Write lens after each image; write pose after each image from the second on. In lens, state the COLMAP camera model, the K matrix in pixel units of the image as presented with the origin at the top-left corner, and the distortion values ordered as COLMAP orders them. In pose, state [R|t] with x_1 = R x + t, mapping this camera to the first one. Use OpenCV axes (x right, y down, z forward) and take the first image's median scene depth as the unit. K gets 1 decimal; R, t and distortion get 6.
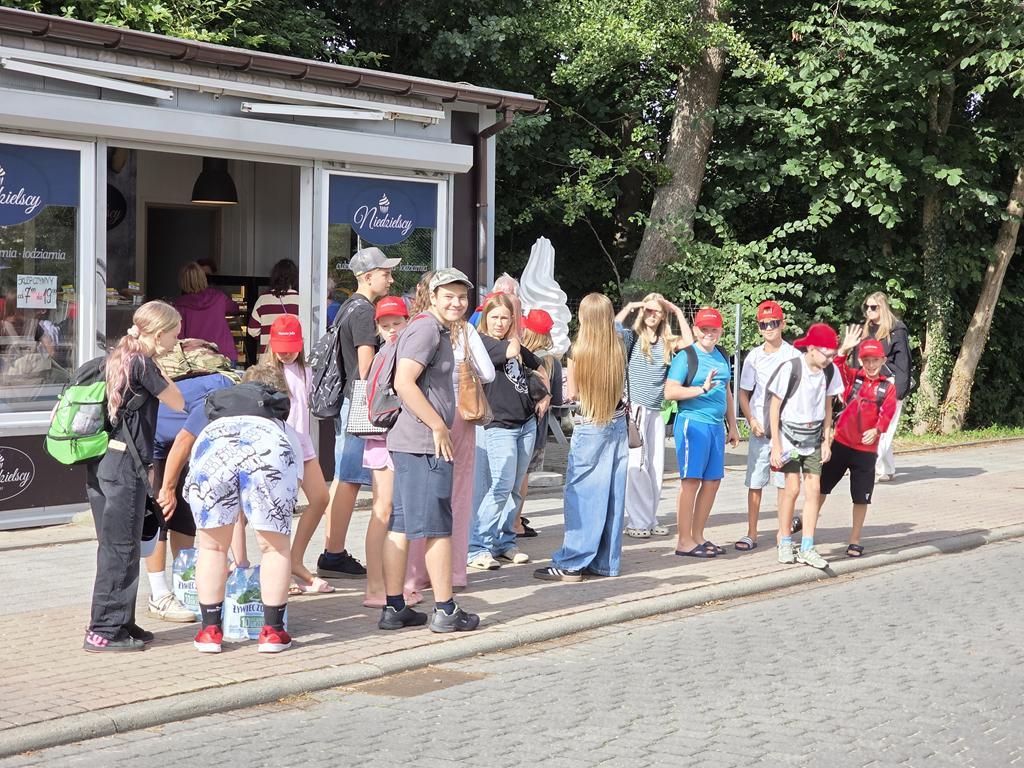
lens RADIAL K [[1926.3, 0, 512.0], [0, 1926.3, 384.0], [0, 0, 1]] dist [0.039201, 0.325931]
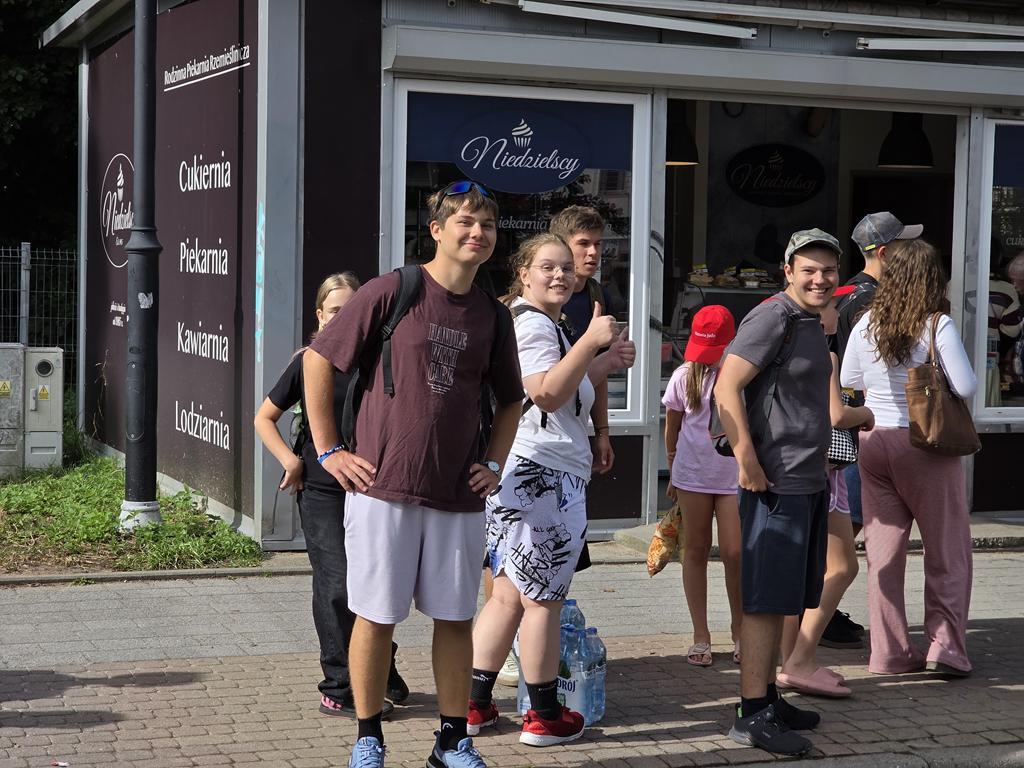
lens RADIAL K [[1926.3, 0, 512.0], [0, 1926.3, 384.0], [0, 0, 1]] dist [0.039201, 0.325931]
pose [[0.852431, 0.034219, -0.521719, 0.175808], [-0.031248, 0.999407, 0.014496, -0.008285], [0.521906, 0.003946, 0.852994, 0.245771]]
